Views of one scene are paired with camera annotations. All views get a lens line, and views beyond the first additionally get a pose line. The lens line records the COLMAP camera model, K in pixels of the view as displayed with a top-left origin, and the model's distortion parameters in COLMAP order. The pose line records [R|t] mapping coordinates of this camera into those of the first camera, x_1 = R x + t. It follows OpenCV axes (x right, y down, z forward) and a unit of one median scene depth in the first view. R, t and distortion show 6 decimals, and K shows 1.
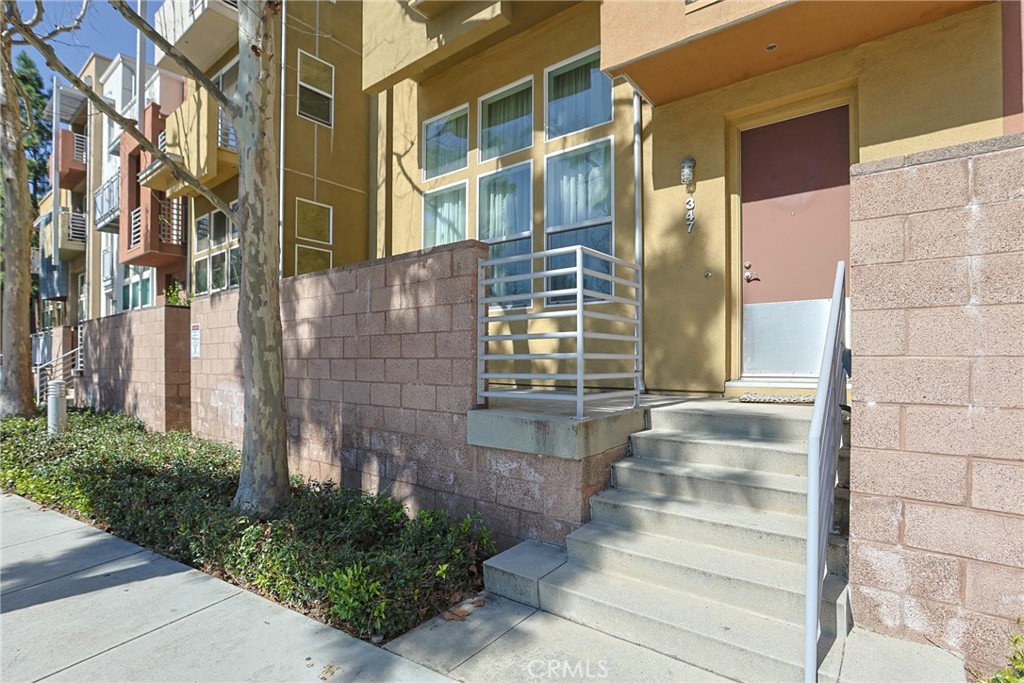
lens RADIAL K [[491.8, 0, 526.5], [0, 491.8, 361.9], [0, 0, 1]] dist [-0.064574, 0.027520]
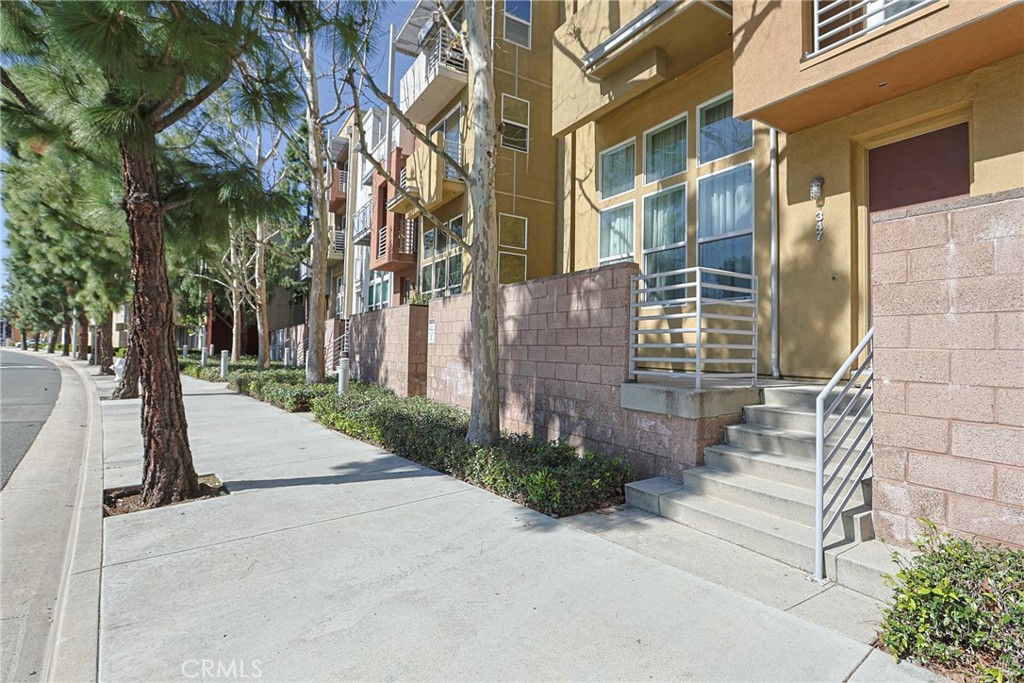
lens RADIAL K [[501.4, 0, 566.8], [0, 501.4, 333.8], [0, 0, 1]] dist [-0.060623, 0.031152]
pose [[0.958212, 0.006650, -0.285981, 0.109506], [-0.016655, 0.999331, -0.032565, 0.004272], [0.285573, 0.035968, 0.957682, -0.330886]]
